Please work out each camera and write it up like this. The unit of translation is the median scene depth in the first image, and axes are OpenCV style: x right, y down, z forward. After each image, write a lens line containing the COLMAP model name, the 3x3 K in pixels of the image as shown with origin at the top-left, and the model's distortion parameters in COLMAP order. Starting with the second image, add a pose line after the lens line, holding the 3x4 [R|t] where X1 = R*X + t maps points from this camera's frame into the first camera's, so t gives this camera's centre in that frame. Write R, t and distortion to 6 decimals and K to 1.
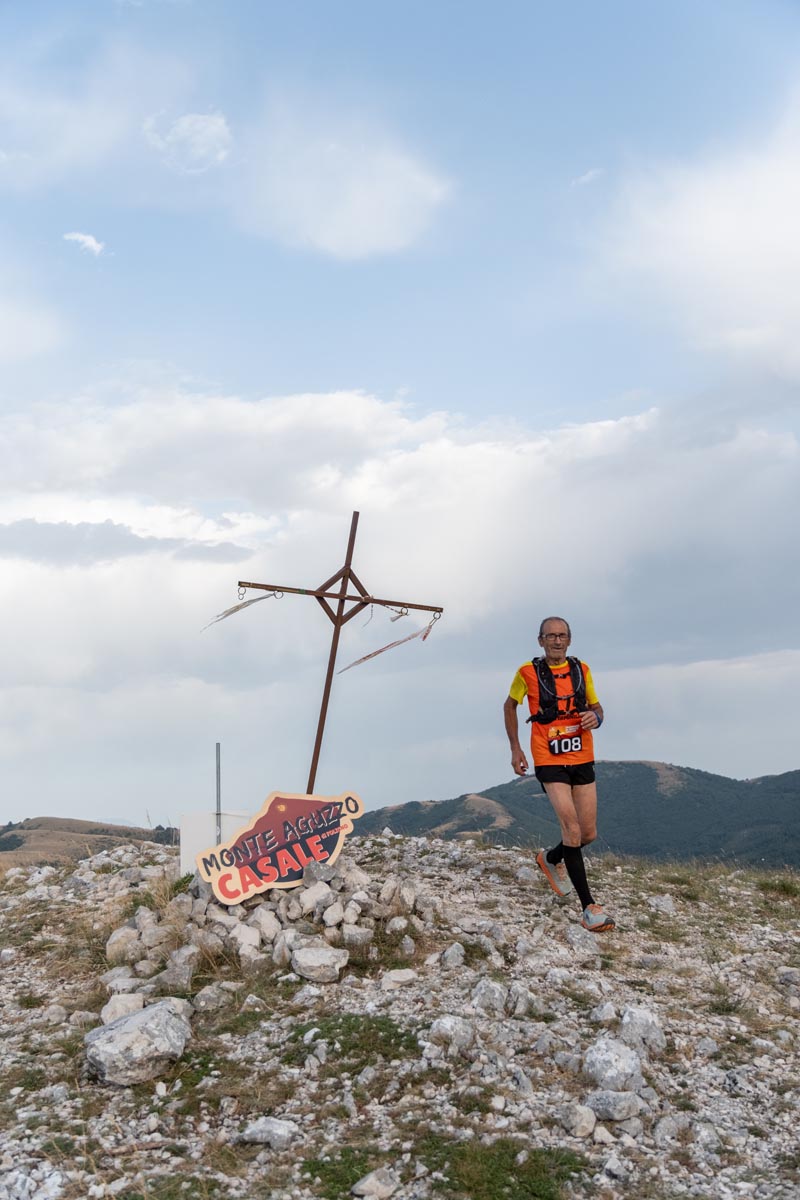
lens RADIAL K [[1330.7, 0, 400.0], [0, 1330.7, 600.0], [0, 0, 1]] dist [0.089002, -0.119833]
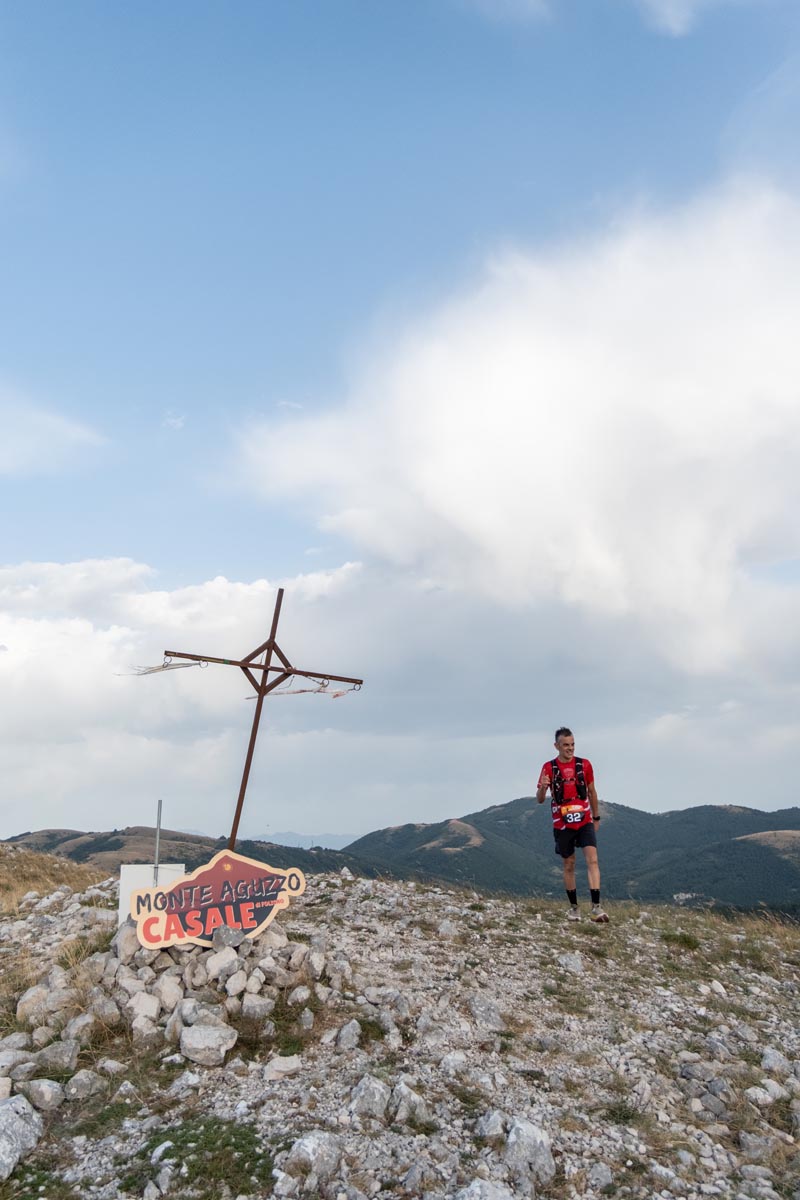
lens RADIAL K [[958.0, 0, 366.3], [0, 958.0, 543.4], [0, 0, 1]] dist [-0.000392, 0.004532]
pose [[0.999029, 0.017782, -0.040303, 0.081922], [-0.023001, 0.990851, -0.132987, -0.000903], [0.037569, 0.133785, 0.990298, 0.272711]]
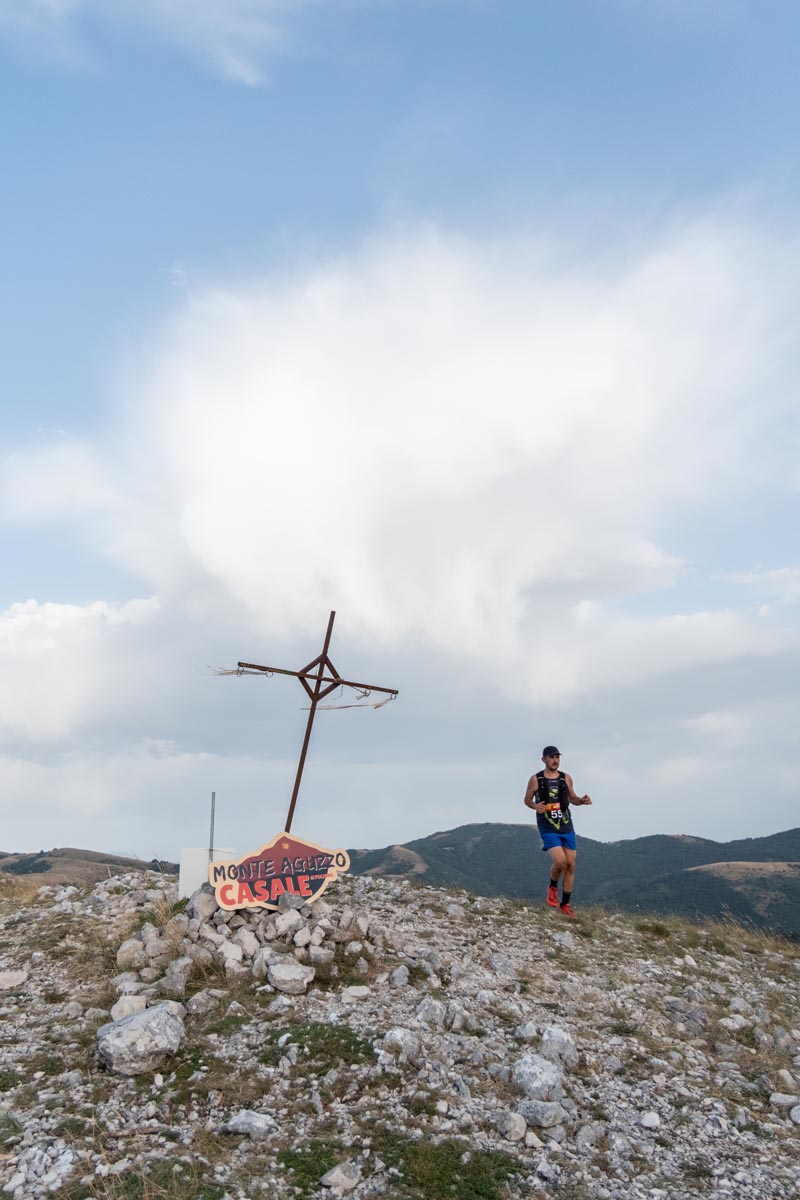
lens RADIAL K [[1007.1, 0, 338.4], [0, 1007.1, 577.9], [0, 0, 1]] dist [-0.004750, 0.011016]
pose [[0.999094, 0.040309, -0.013662, -0.019863], [-0.041589, 0.992820, -0.112156, 0.011725], [0.009043, 0.112623, 0.993597, 0.051895]]
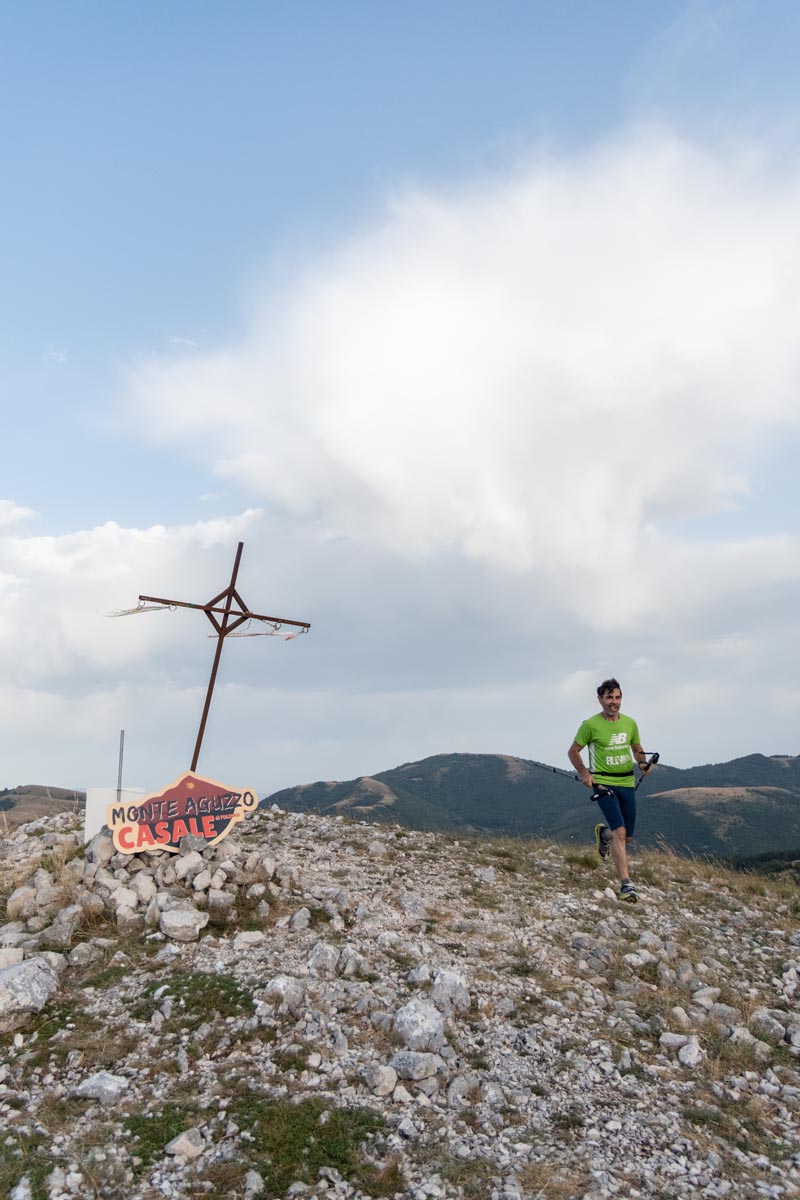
lens RADIAL K [[1003.8, 0, 363.4], [0, 1003.8, 510.4], [0, 0, 1]] dist [-0.003489, 0.009108]
pose [[0.998351, 0.038664, 0.042431, 0.047902], [-0.033571, 0.992823, -0.114783, 0.008516], [-0.046564, 0.113170, 0.992484, 0.086641]]
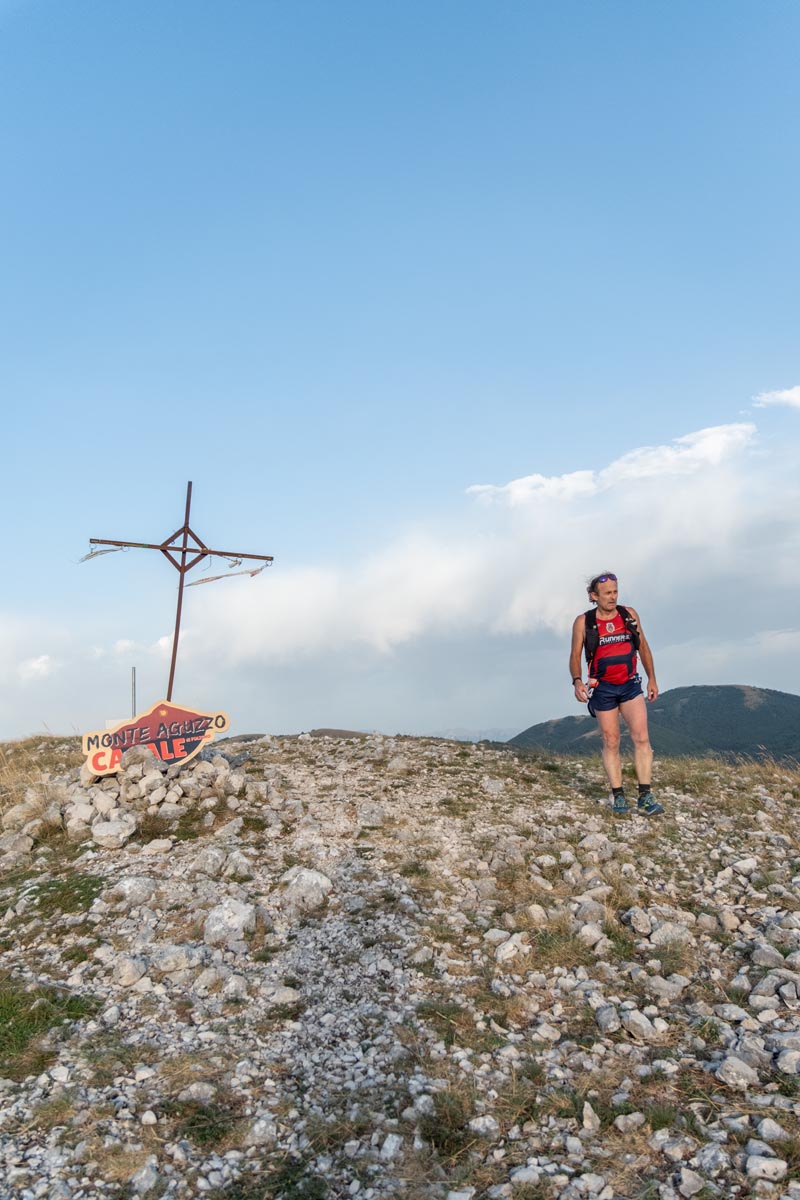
lens RADIAL K [[915.5, 0, 432.7], [0, 915.5, 596.3], [0, 0, 1]] dist [-0.003442, -0.002417]
pose [[0.990582, -0.030410, -0.133498, 0.380436], [0.032937, 0.999317, 0.016761, 0.043540], [0.132897, -0.021000, 0.990907, 0.192763]]
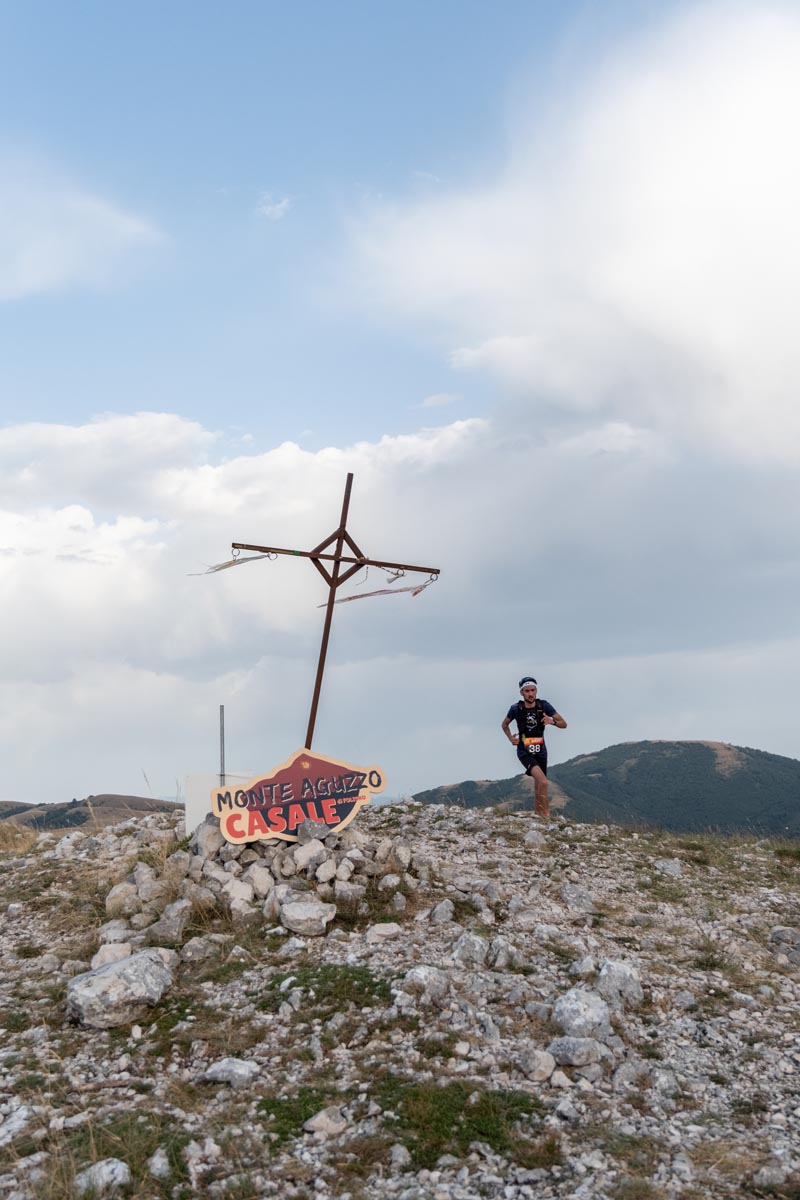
lens RADIAL K [[1328.1, 0, 381.1], [0, 1328.1, 600.6], [0, 0, 1]] dist [0.059626, -0.069381]
pose [[0.998460, -0.005010, -0.055242, 0.054871], [0.005855, 0.999868, 0.015138, 0.017797], [0.055159, -0.015439, 0.998358, 0.000864]]
